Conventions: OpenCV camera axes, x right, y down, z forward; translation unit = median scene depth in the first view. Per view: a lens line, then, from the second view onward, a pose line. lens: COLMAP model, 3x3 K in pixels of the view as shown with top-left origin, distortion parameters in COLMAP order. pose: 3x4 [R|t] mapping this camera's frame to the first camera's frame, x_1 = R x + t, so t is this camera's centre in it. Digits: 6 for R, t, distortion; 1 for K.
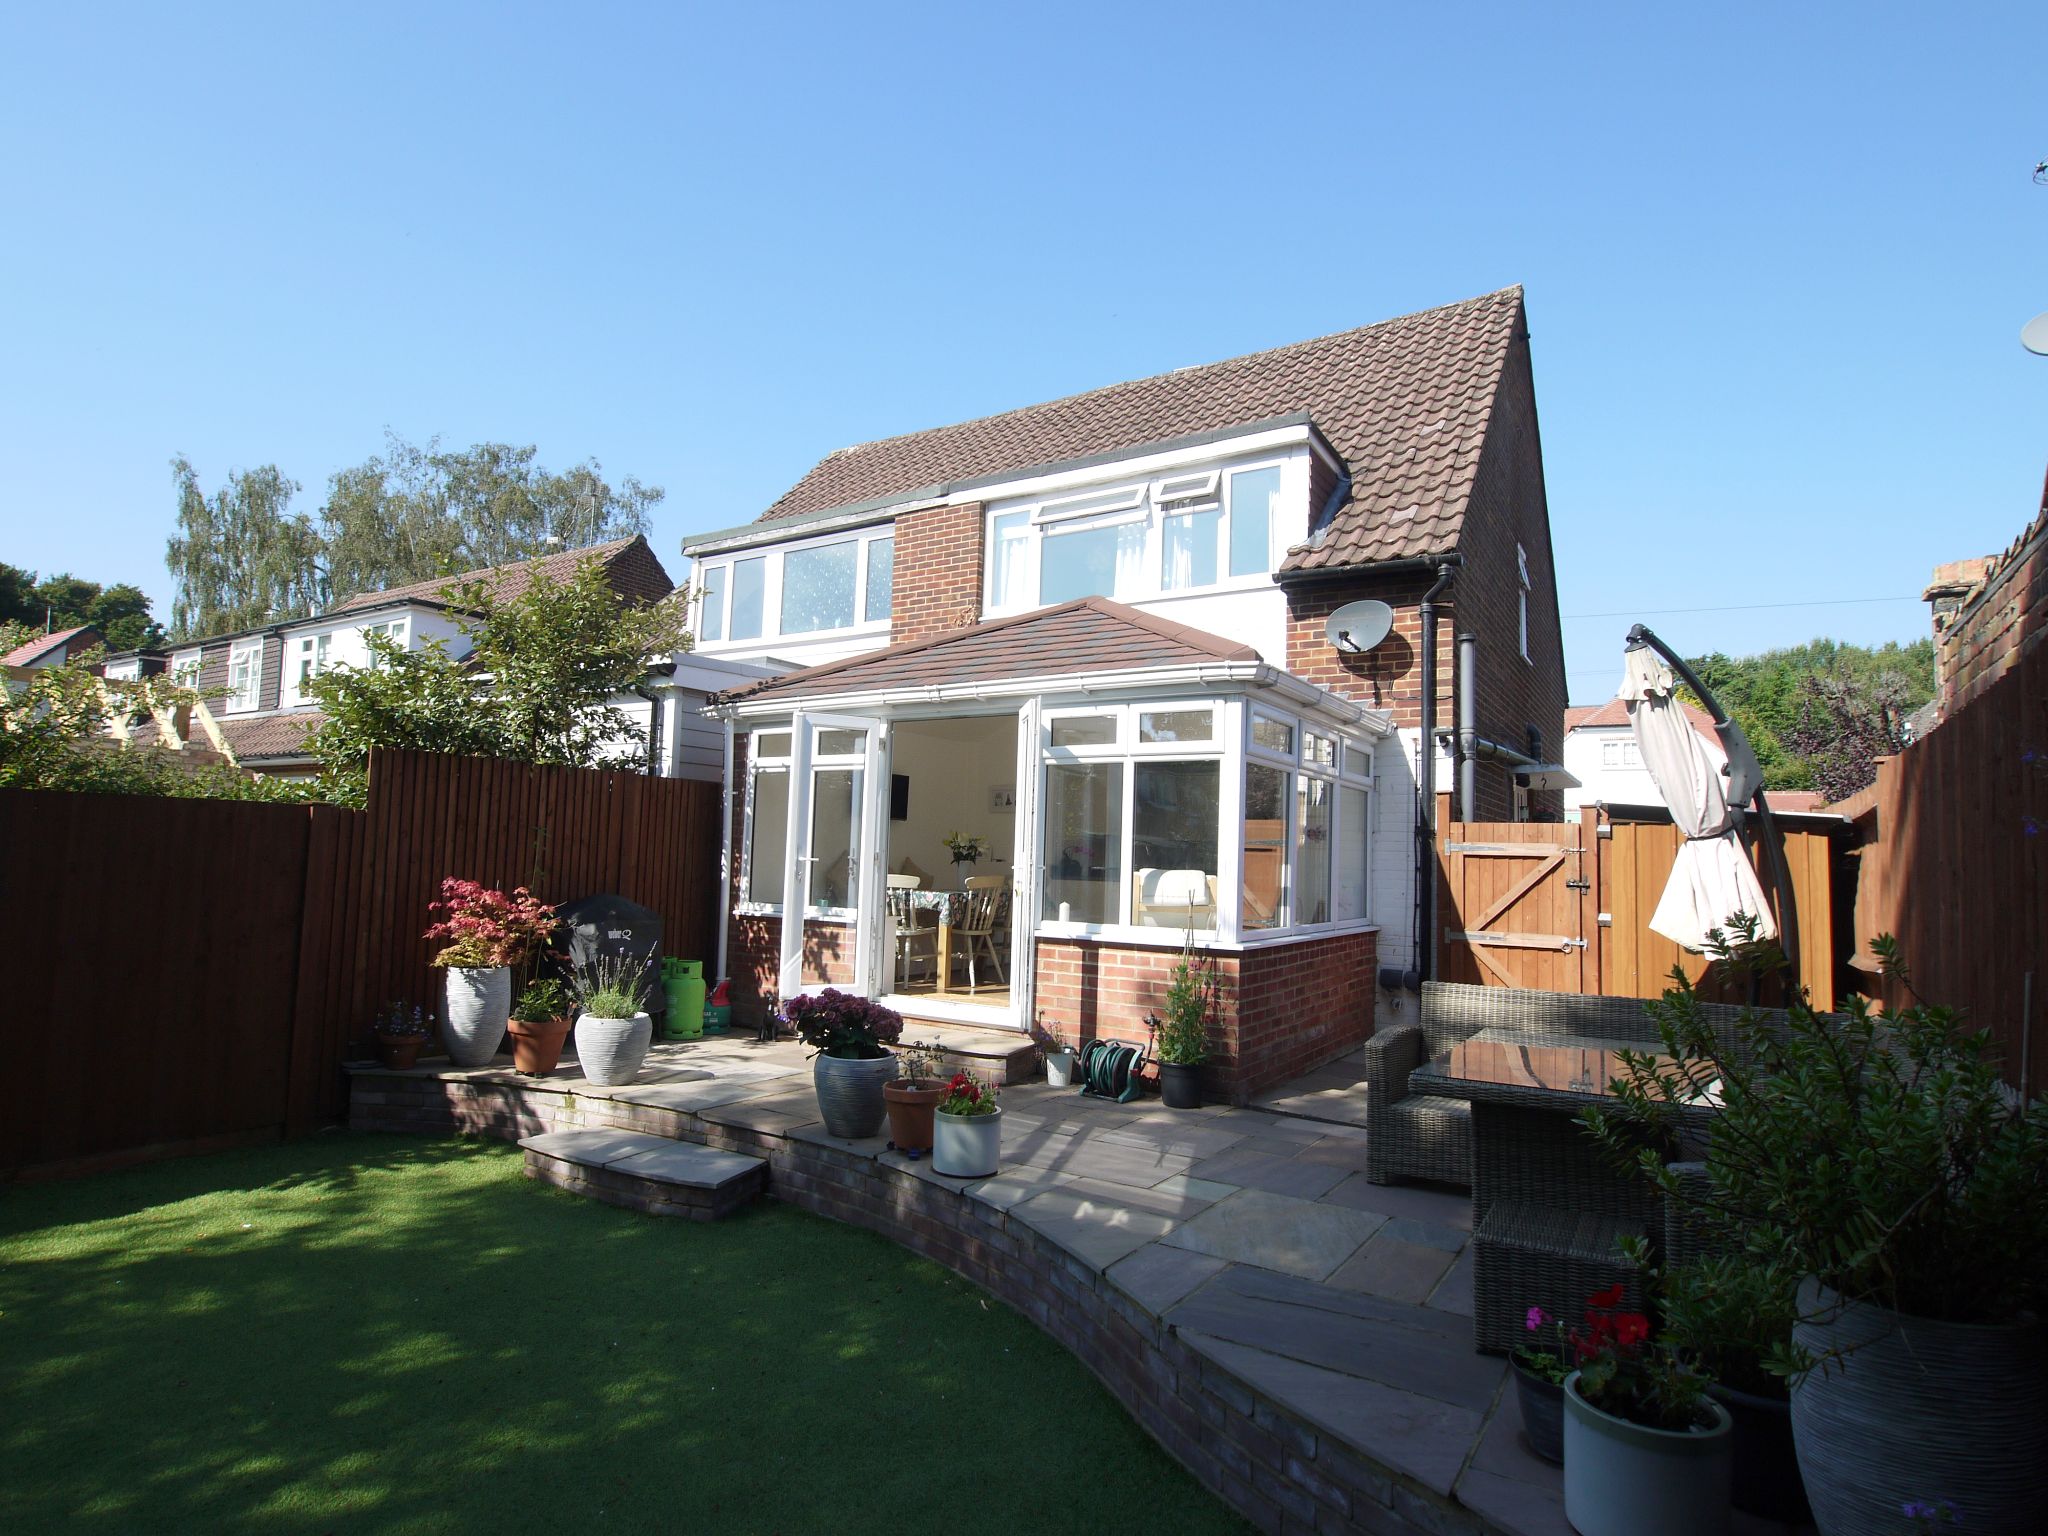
lens RADIAL K [[1087.0, 0, 1013.2], [0, 1087.0, 765.2], [0, 0, 1]] dist [-0.011728, -0.004818]
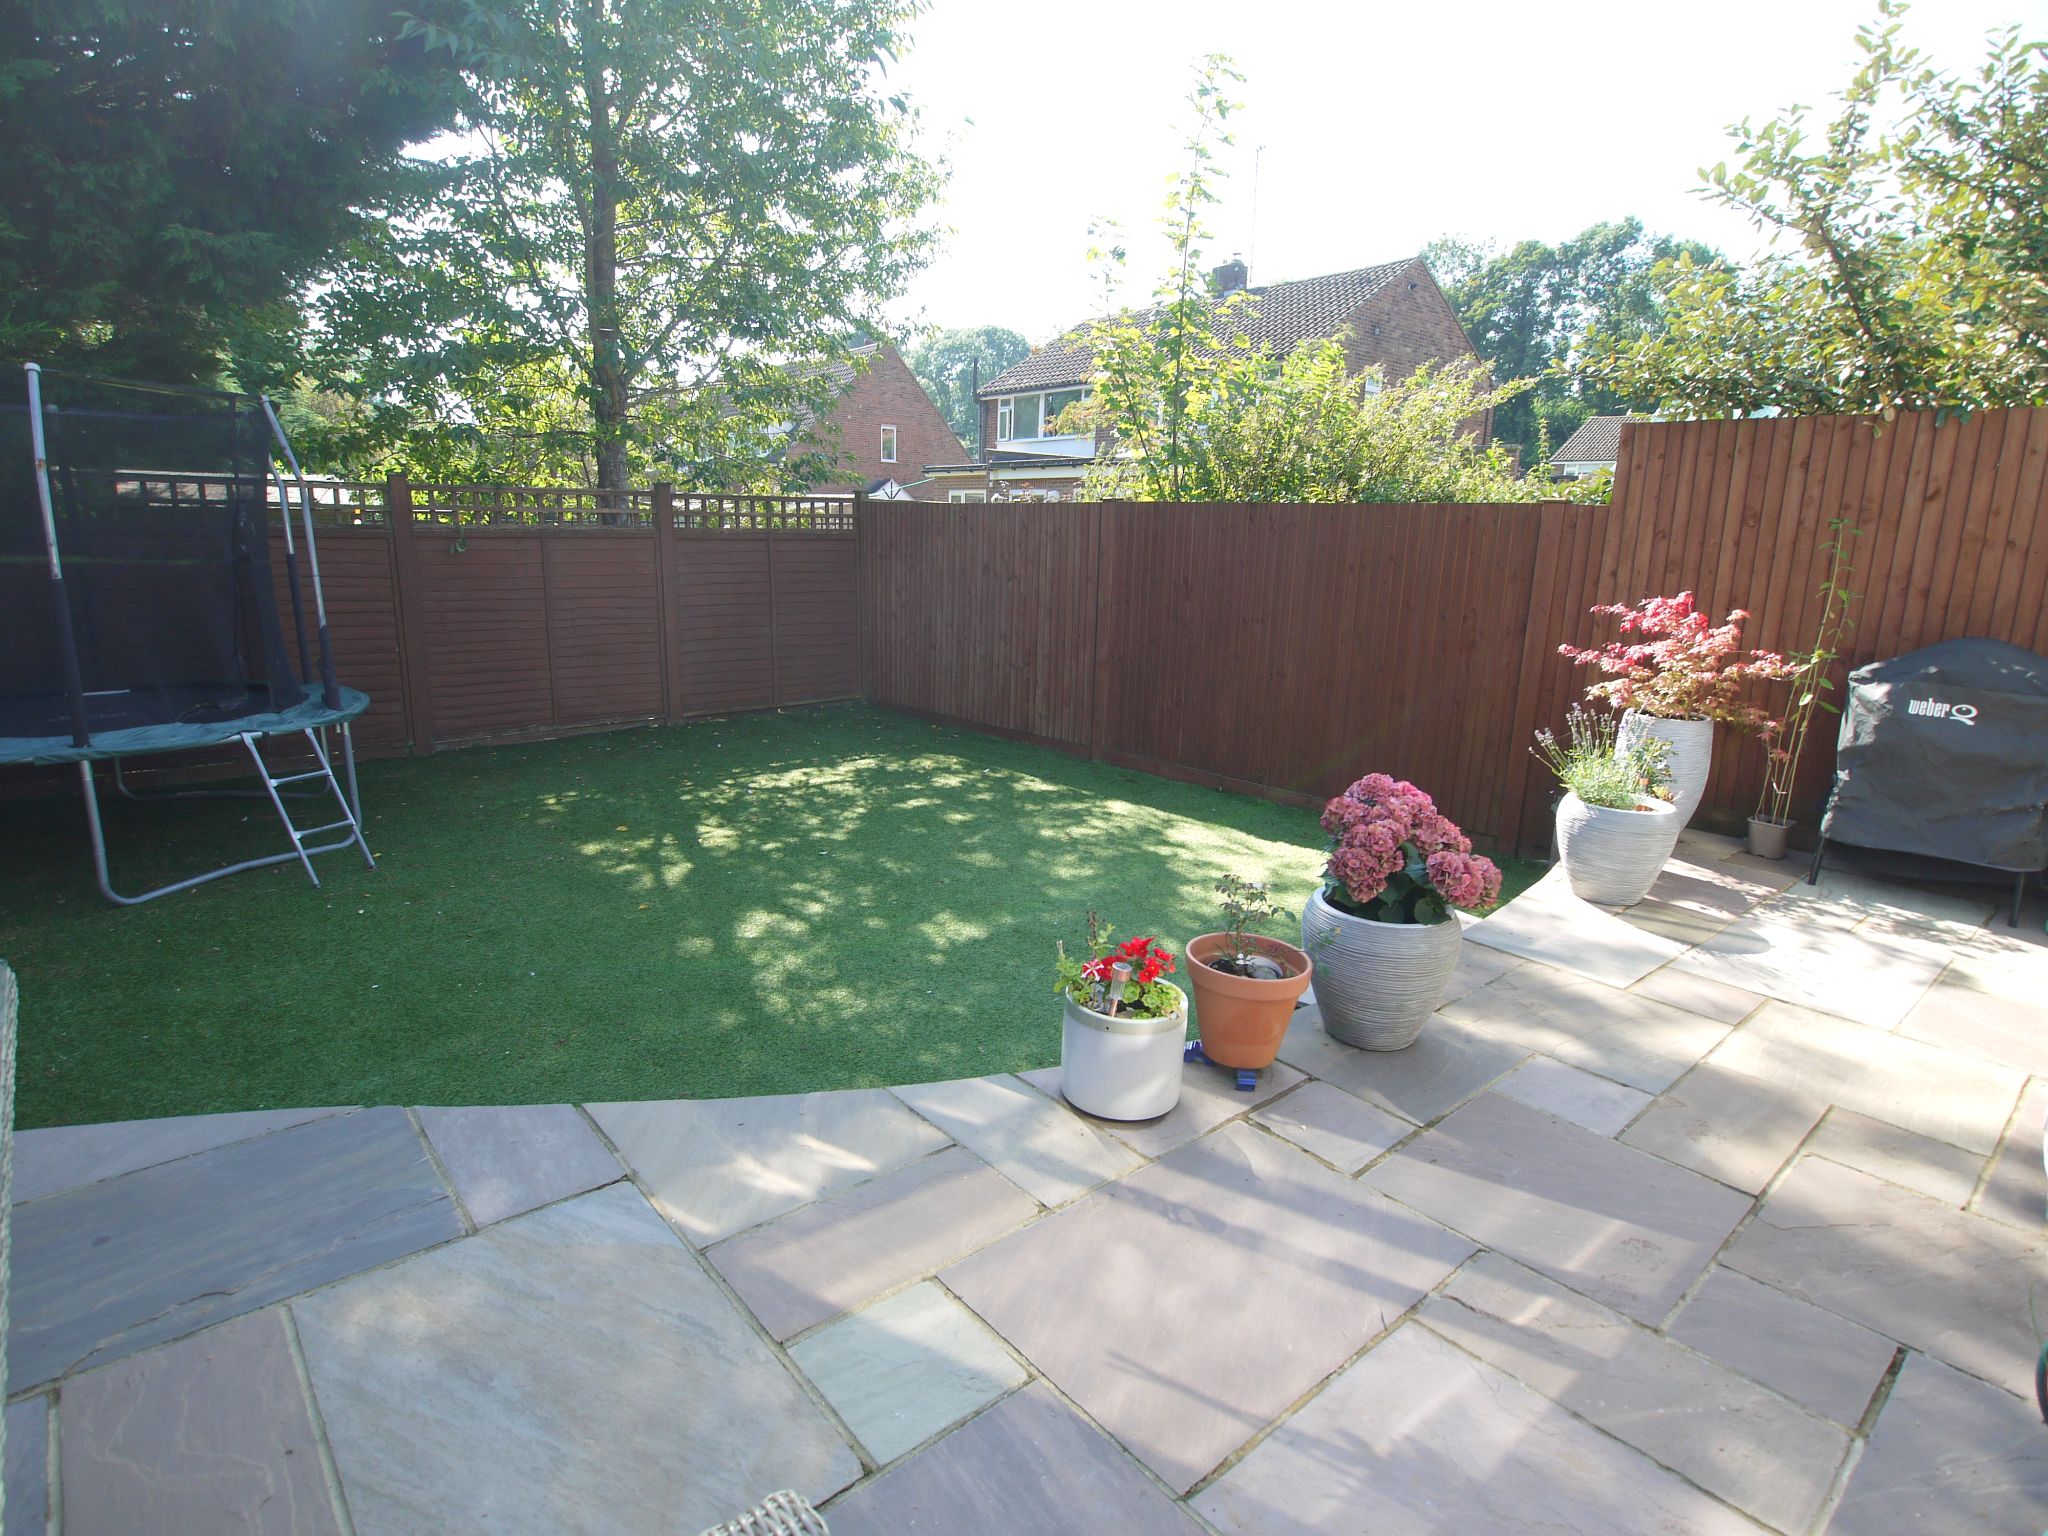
lens RADIAL K [[1087.0, 0, 1010.0], [0, 1087.0, 773.9], [0, 0, 1]] dist [-0.011728, -0.004818]
pose [[-0.285282, 0.174724, -0.942383, 0.506491], [0.049523, 0.984617, 0.167562, 0.121783], [0.957163, 0.001133, -0.289547, 1.189457]]
